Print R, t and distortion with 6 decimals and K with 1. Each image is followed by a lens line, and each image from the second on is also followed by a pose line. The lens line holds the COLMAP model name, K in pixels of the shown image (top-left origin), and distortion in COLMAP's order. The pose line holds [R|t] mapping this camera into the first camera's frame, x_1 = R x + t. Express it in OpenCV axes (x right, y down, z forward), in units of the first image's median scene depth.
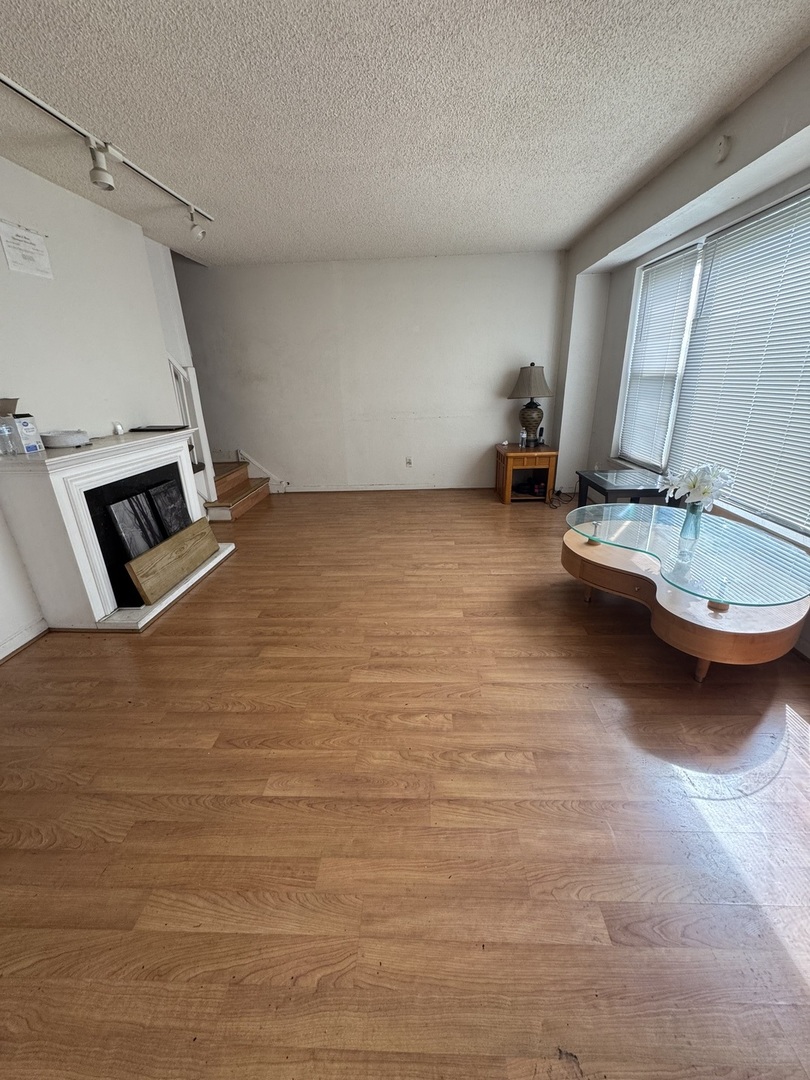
lens RADIAL K [[432.7, 0, 406.1], [0, 432.7, 540.4], [0, 0, 1]] dist [-0.000265, 0.000025]
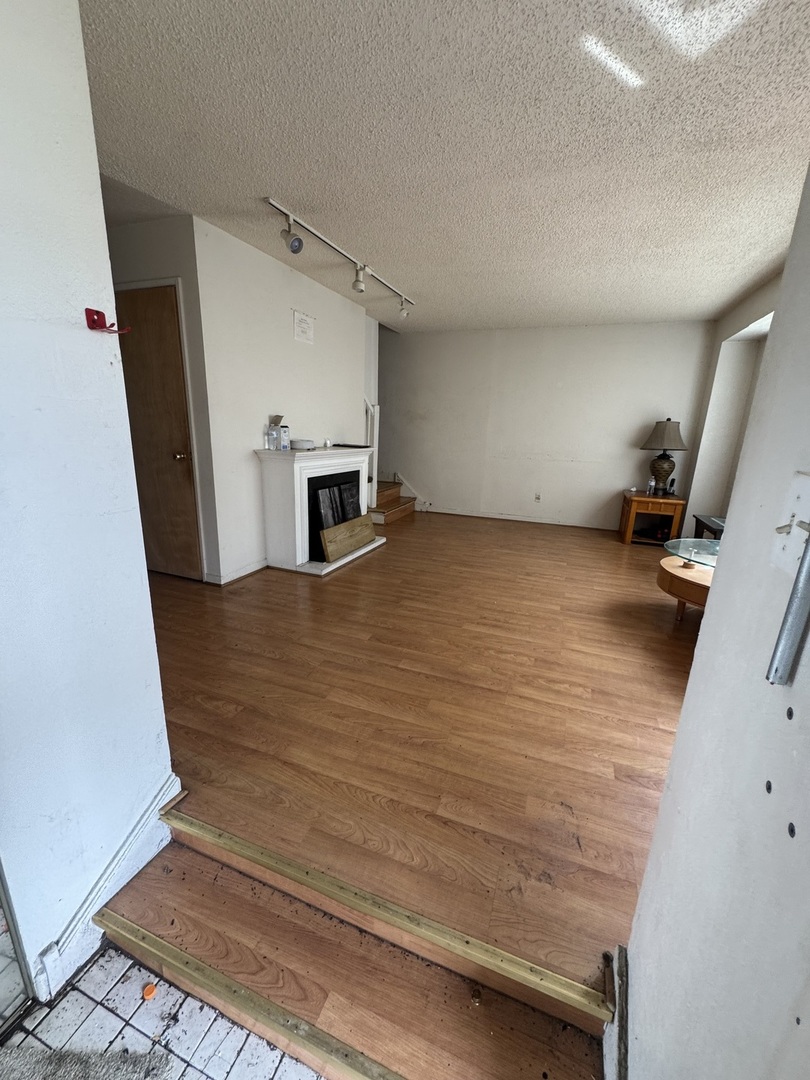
lens RADIAL K [[432.7, 0, 406.1], [0, 432.7, 540.4], [0, 0, 1]] dist [-0.000265, 0.000025]
pose [[0.947157, 0.140244, -0.288489, 0.044559], [-0.169782, 0.982235, -0.079926, 0.149703], [0.272155, 0.124683, 0.954141, -0.294117]]
